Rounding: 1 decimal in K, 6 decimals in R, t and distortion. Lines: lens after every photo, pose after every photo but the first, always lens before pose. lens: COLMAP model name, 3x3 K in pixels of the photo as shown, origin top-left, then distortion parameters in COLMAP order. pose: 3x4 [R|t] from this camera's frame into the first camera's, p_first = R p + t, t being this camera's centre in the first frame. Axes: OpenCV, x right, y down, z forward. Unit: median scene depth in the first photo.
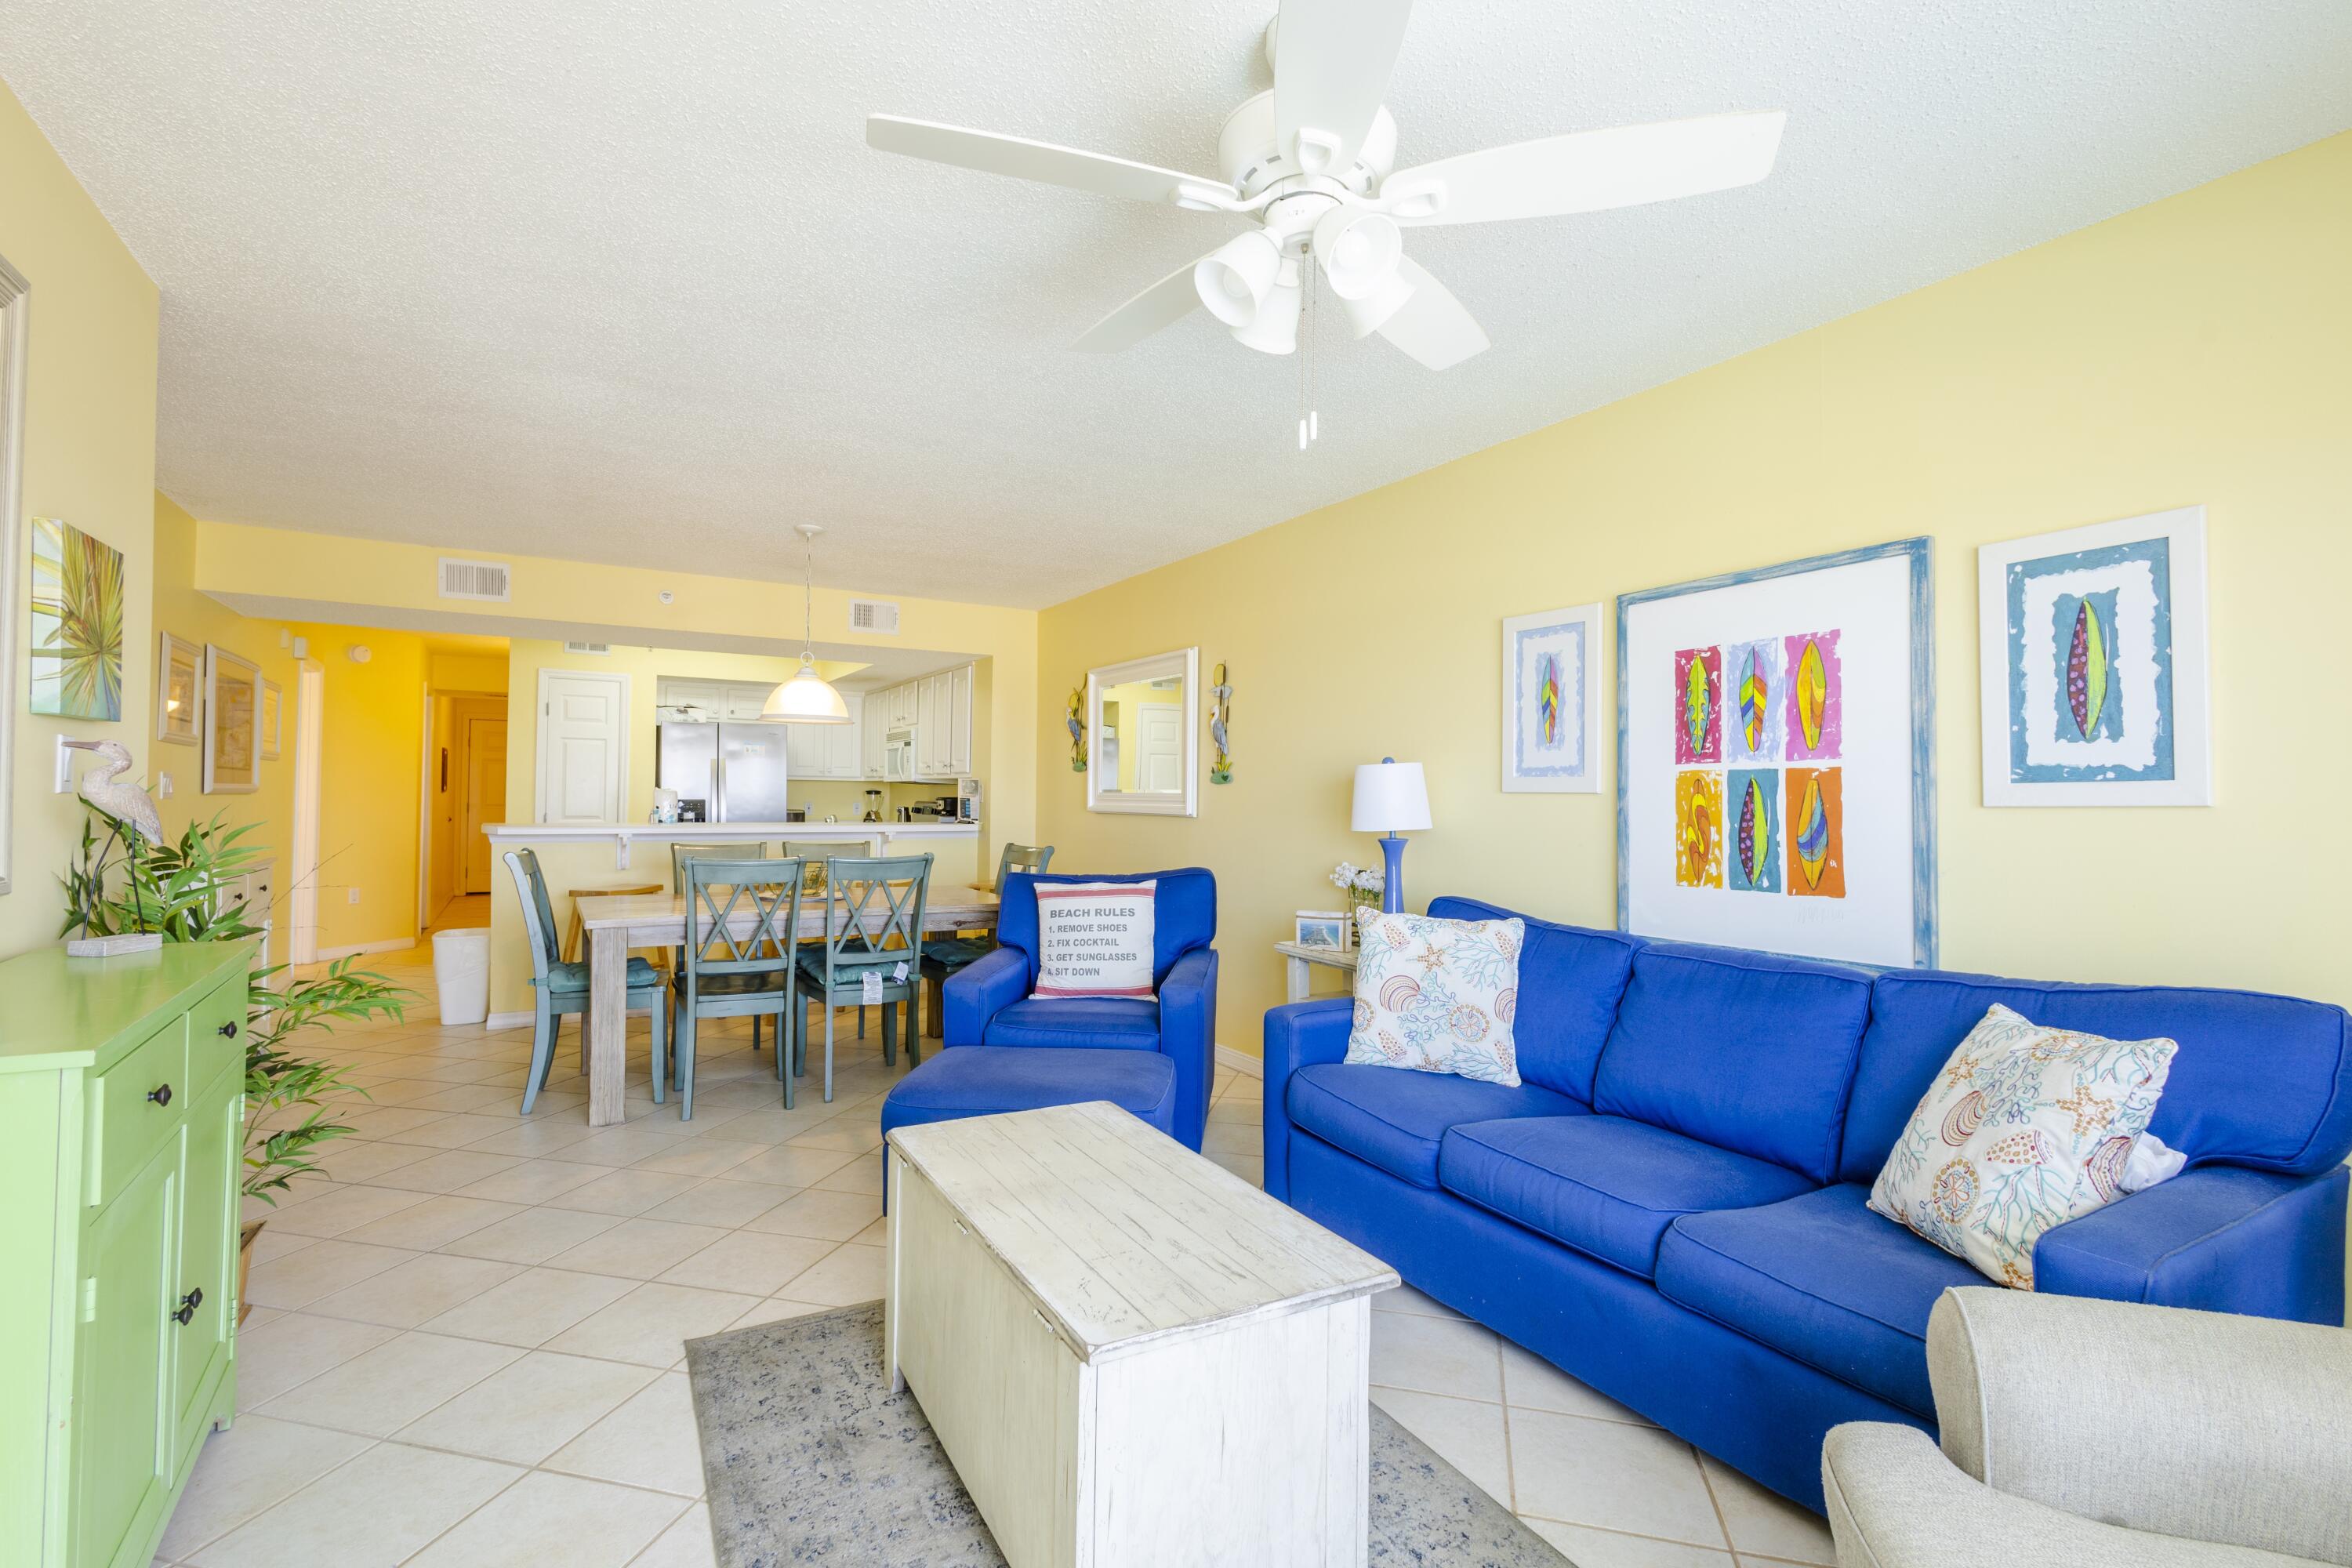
lens RADIAL K [[1075.9, 0, 1176.0], [0, 1075.9, 784.0], [0, 0, 1]] dist [0.003841, 0.000463]
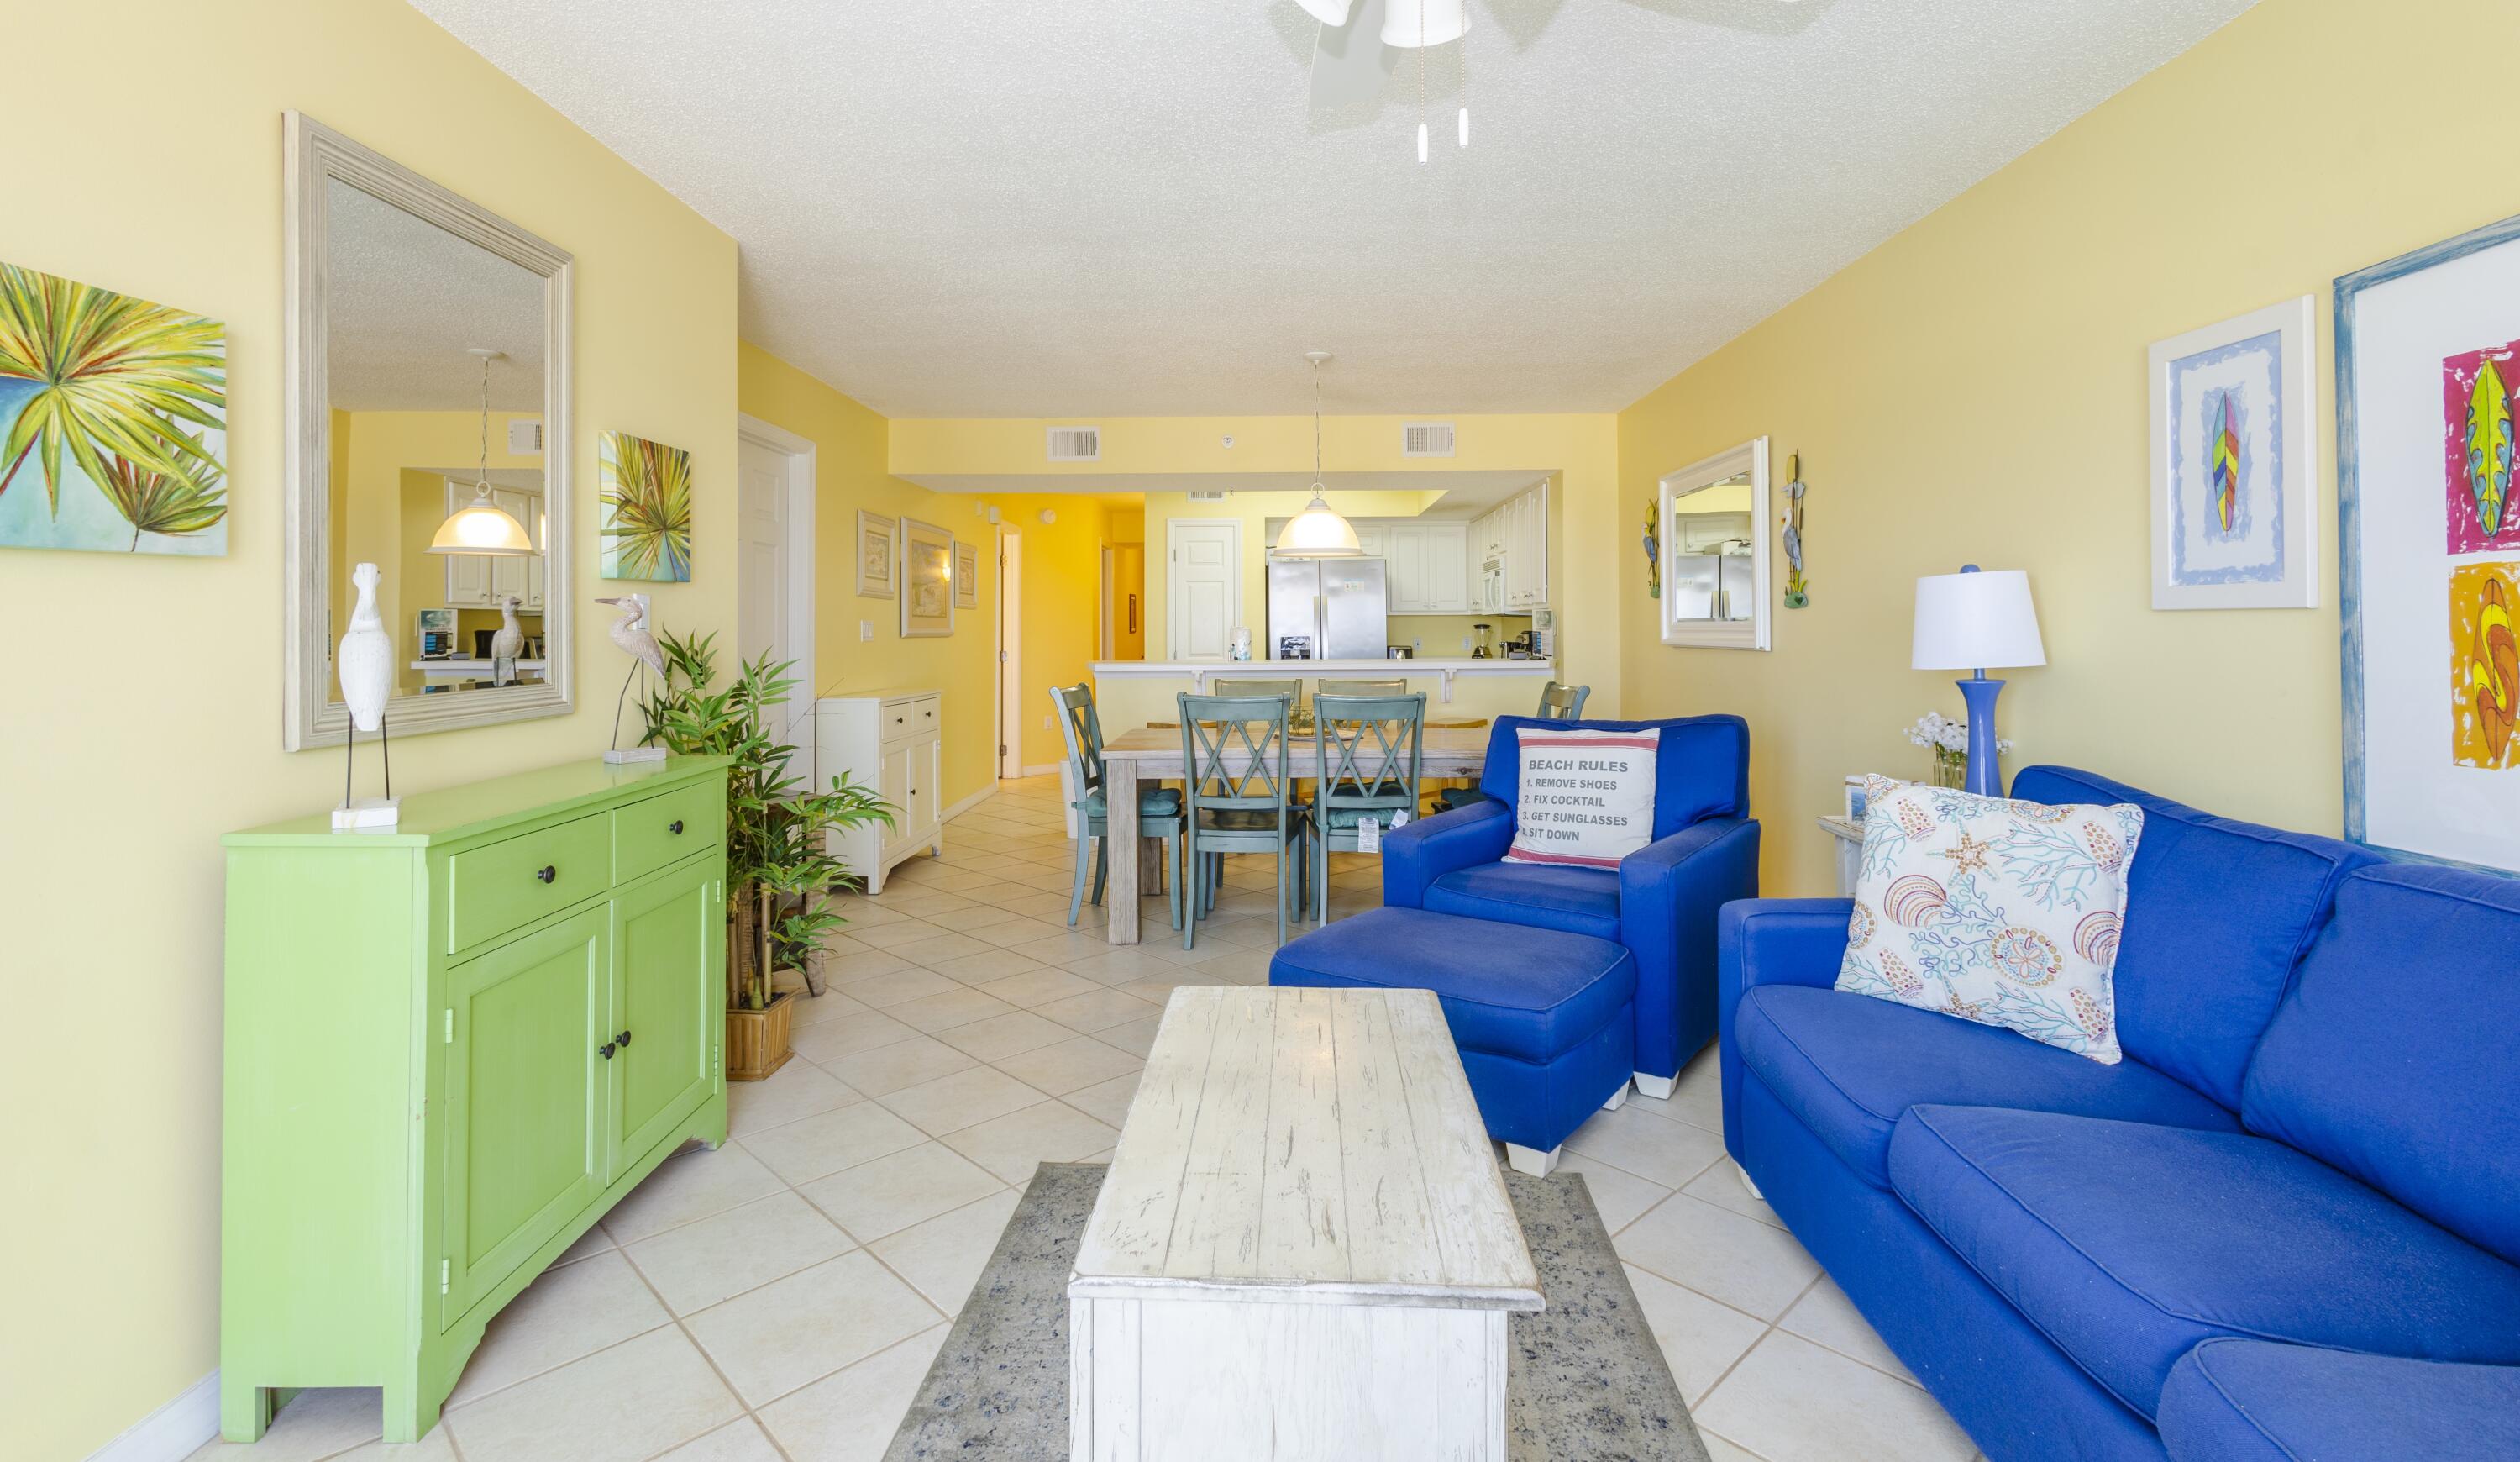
lens RADIAL K [[1149.5, 0, 1258.4], [0, 1149.5, 625.8], [0, 0, 1]] dist [0.010054, -0.004489]
pose [[0.852464, -0.017723, -0.522485, 0.212405], [0.021432, 0.999770, 0.001055, 0.004837], [0.522346, -0.012097, 0.852648, 0.122106]]
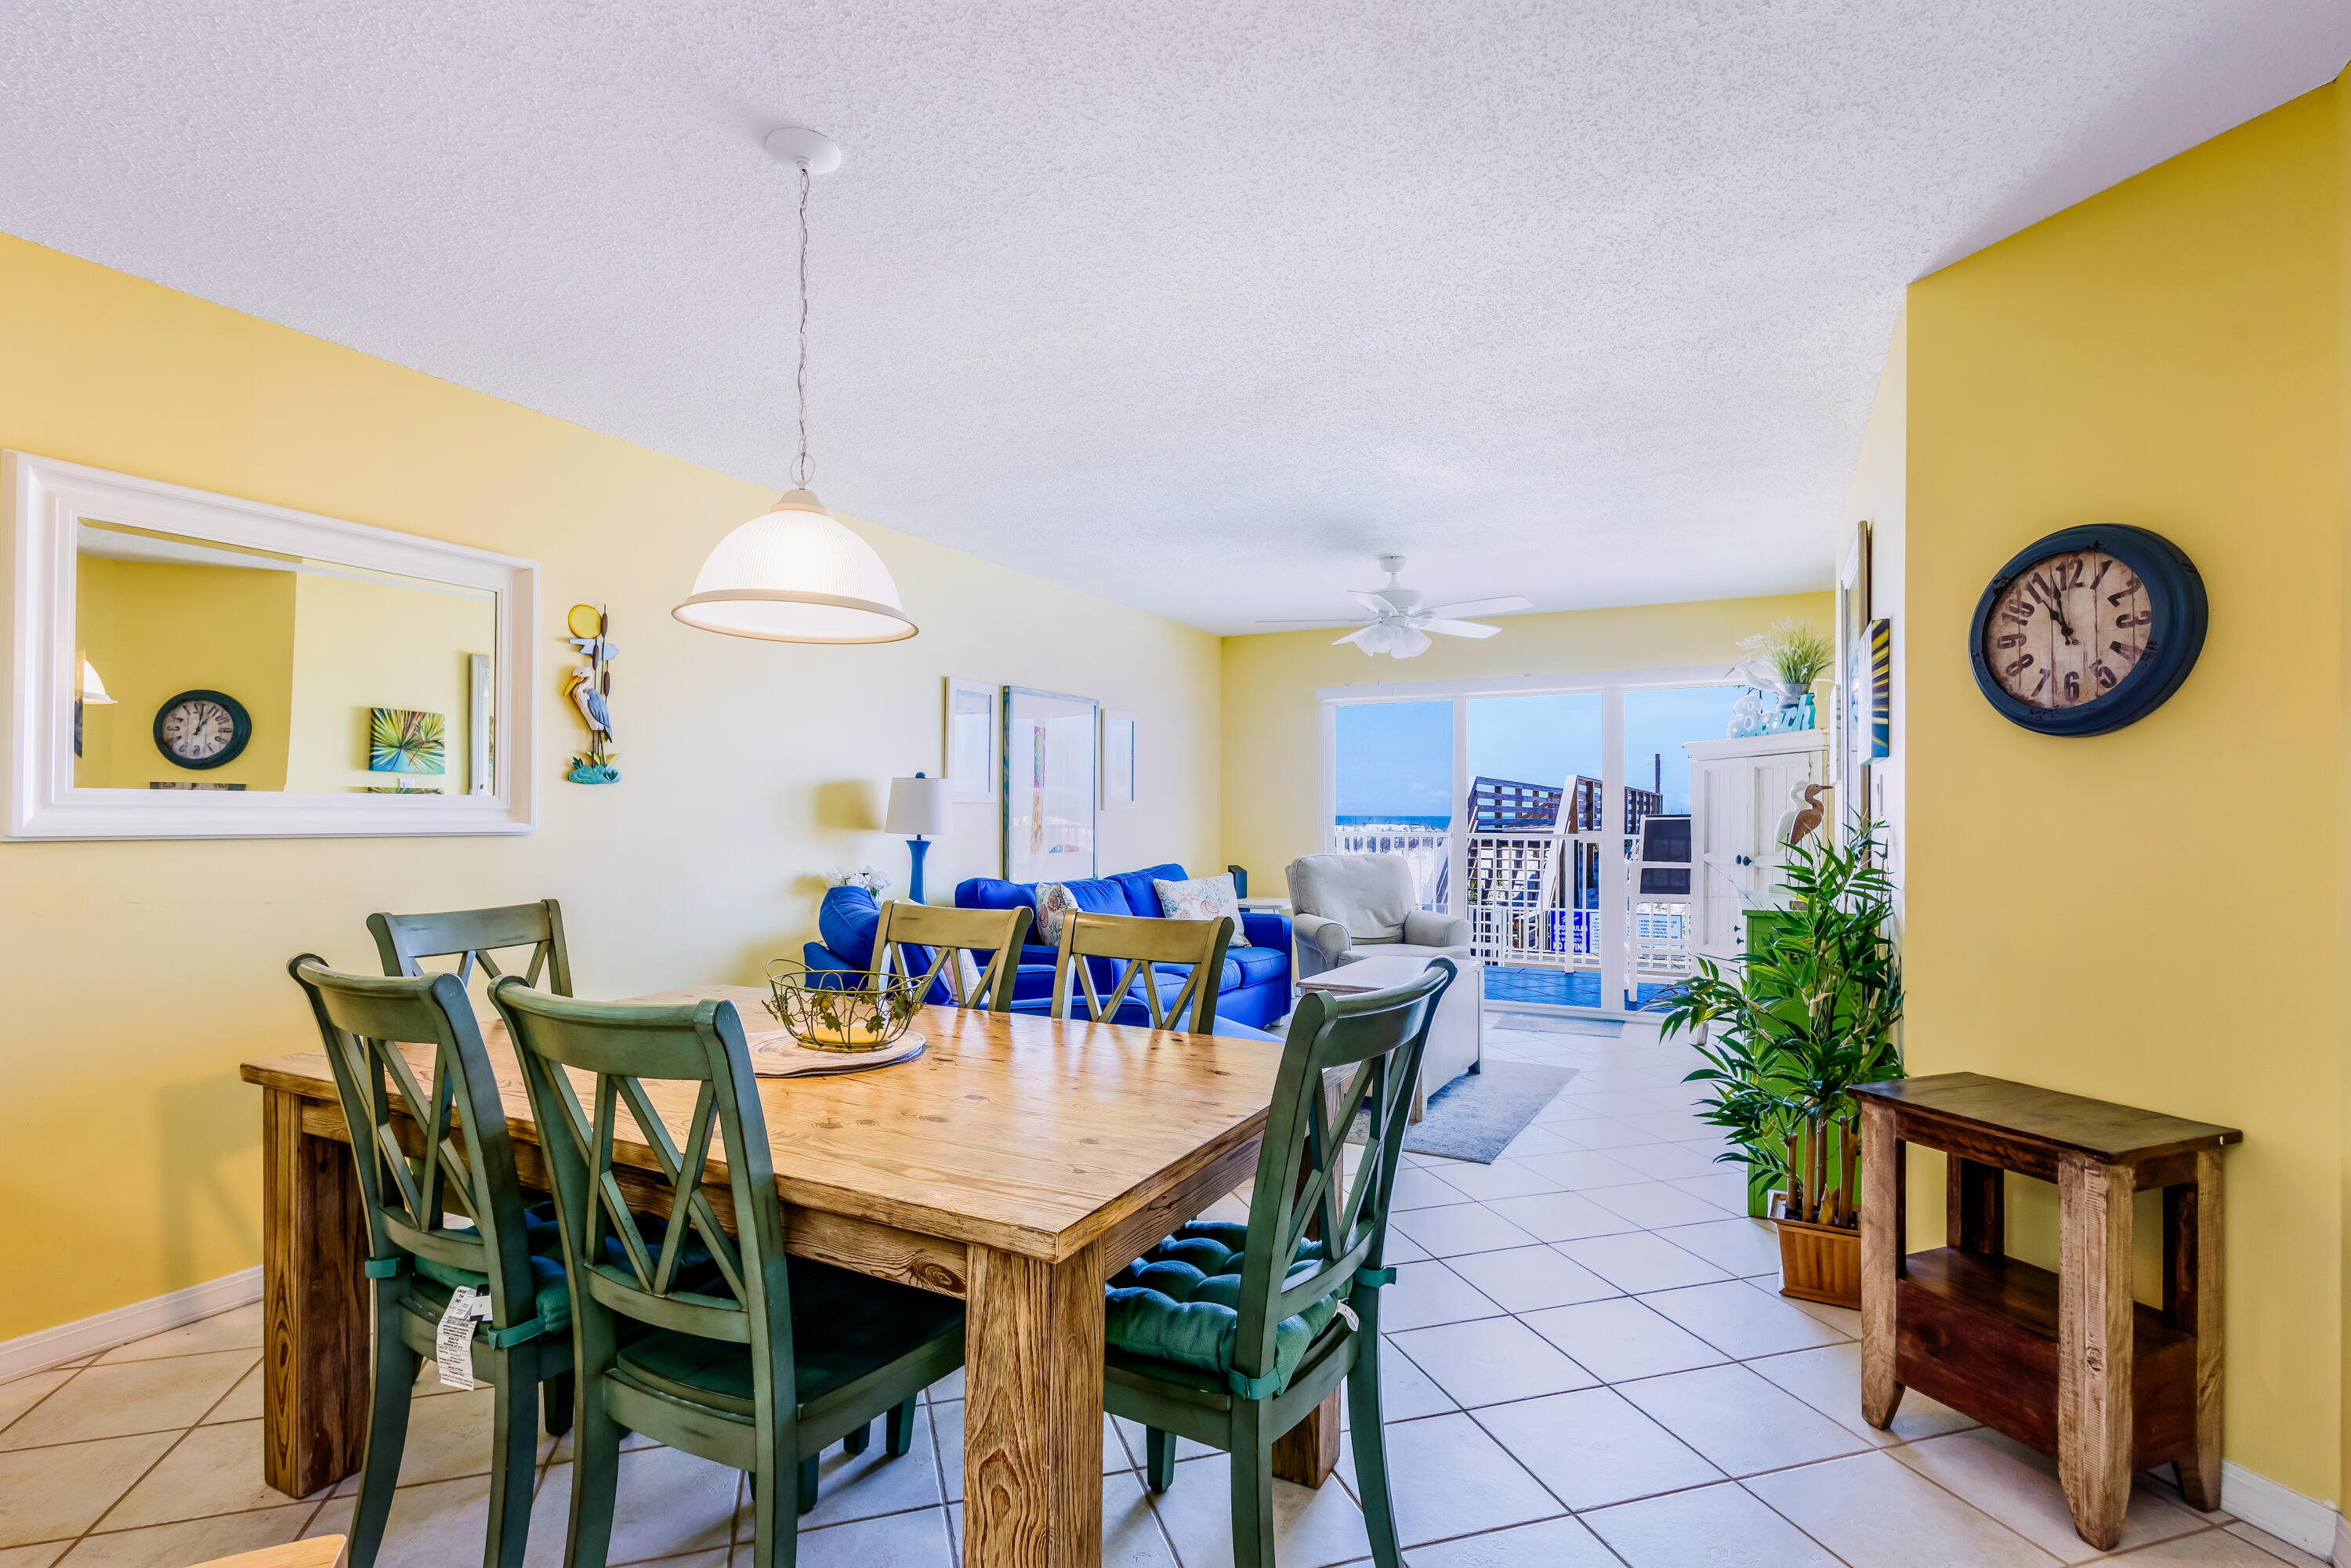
lens RADIAL K [[1075.4, 0, 1175.5], [0, 1075.4, 784.0], [0, 0, 1]] dist [0.003841, 0.000463]
pose [[-0.517650, 0.006908, 0.855564, -1.069599], [-0.025225, 0.999409, -0.023332, 0.010180], [-0.855220, -0.033659, -0.517170, 1.514180]]
